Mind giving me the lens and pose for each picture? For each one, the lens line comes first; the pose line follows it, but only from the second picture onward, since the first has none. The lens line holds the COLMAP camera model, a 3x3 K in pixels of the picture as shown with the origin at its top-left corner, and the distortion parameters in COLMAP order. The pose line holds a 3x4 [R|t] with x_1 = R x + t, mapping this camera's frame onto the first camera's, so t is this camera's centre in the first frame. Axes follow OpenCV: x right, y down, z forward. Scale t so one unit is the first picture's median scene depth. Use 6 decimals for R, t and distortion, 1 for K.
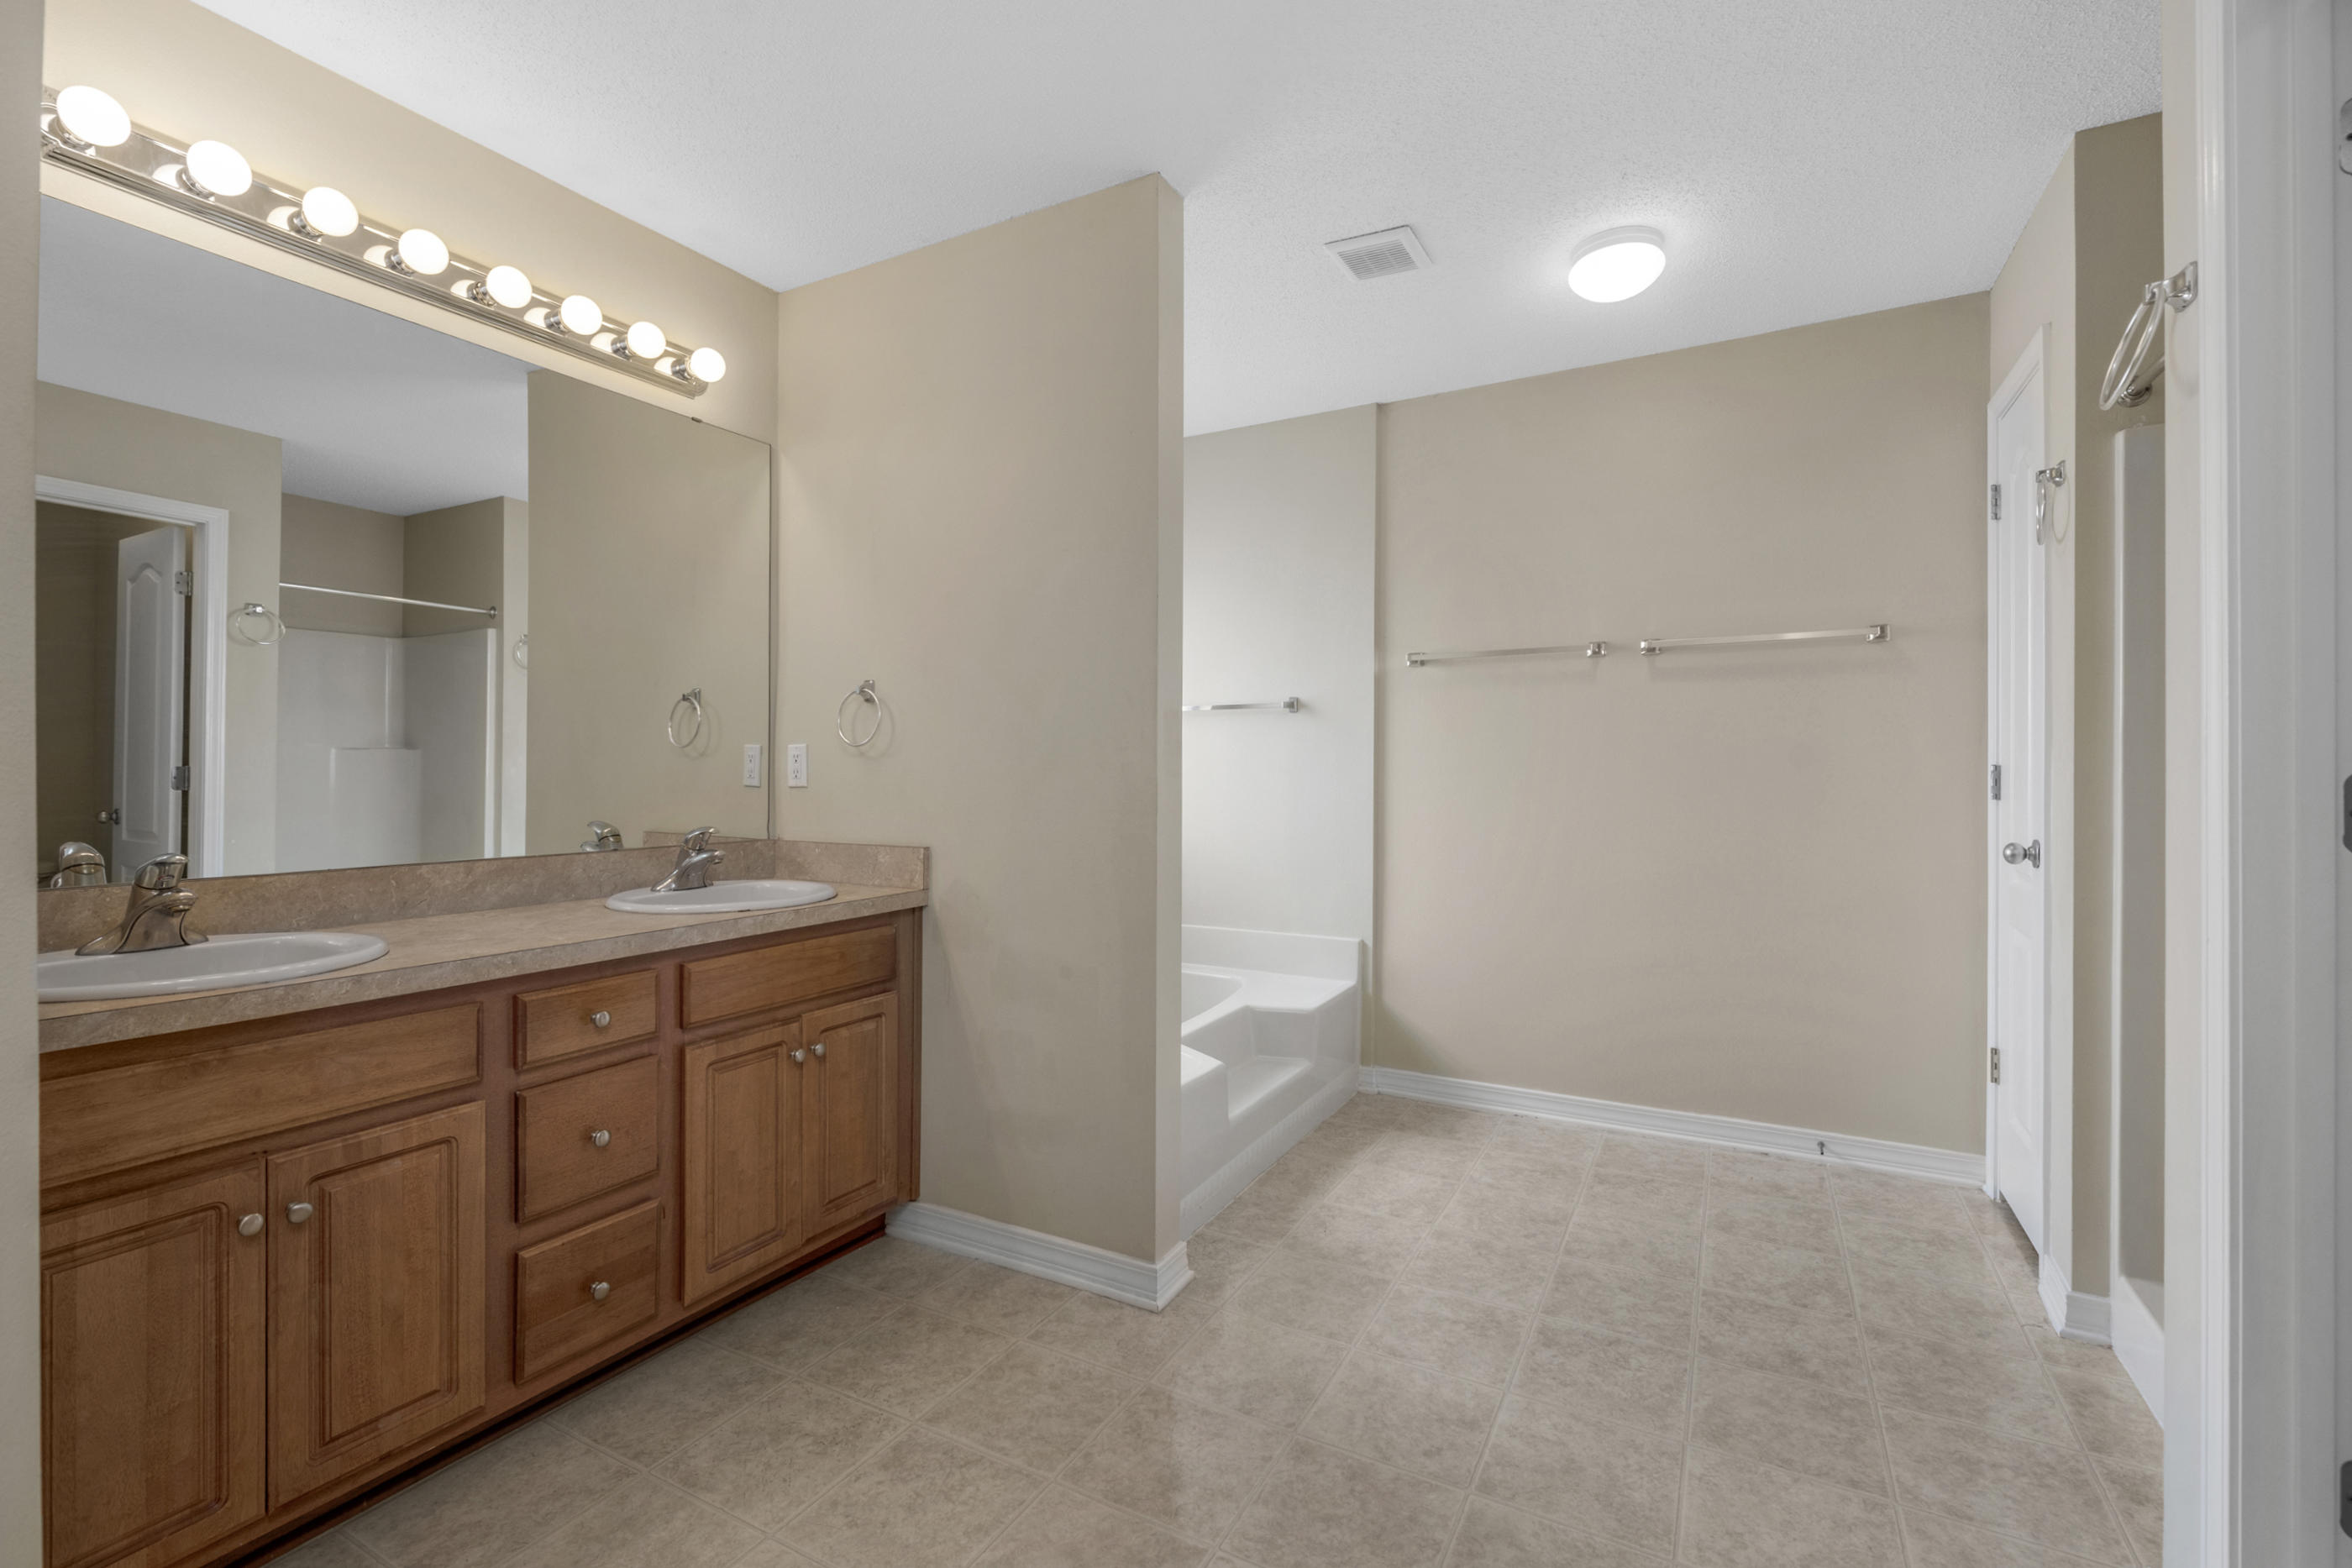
lens RADIAL K [[983.8, 0, 1228.2], [0, 983.8, 764.2], [0, 0, 1]] dist [-0.002419, -0.000546]
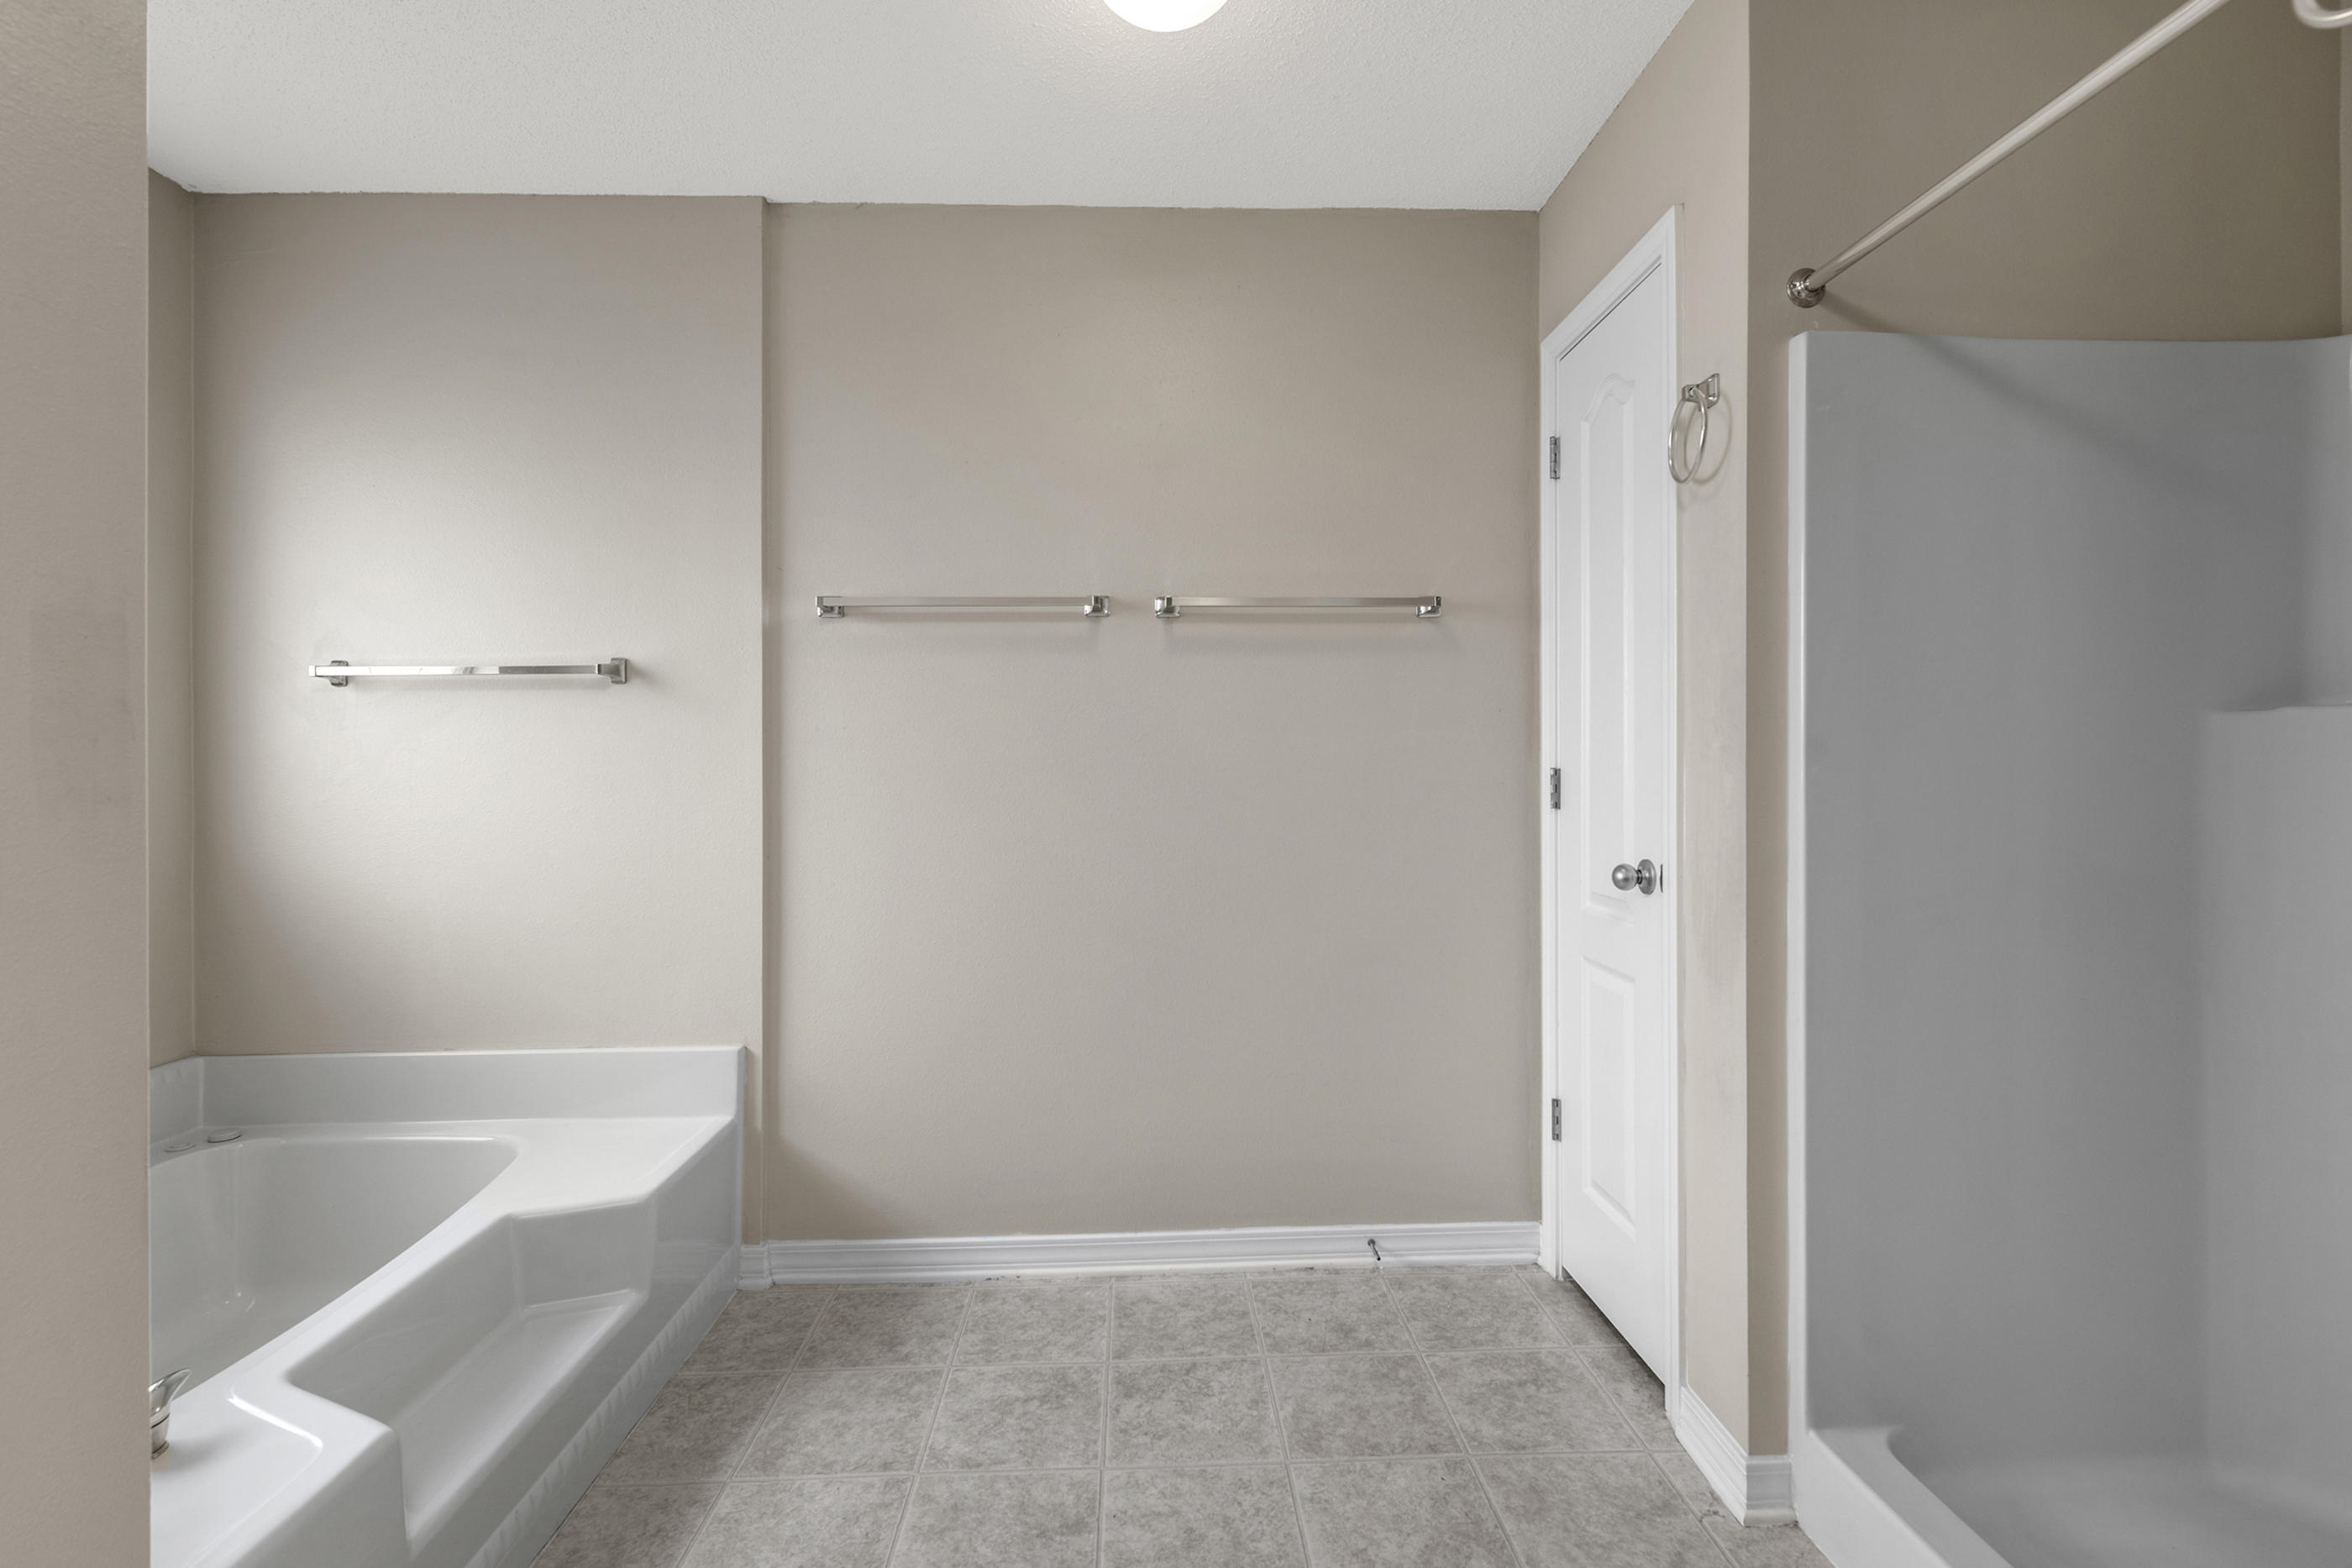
lens RADIAL K [[983.8, 0, 1228.2], [0, 983.8, 764.2], [0, 0, 1]] dist [-0.002419, -0.000546]
pose [[0.841722, -0.004162, 0.539895, 0.073772], [0.007189, 0.999968, -0.003498, -0.000094], [-0.539863, 0.006826, 0.841725, 0.378945]]
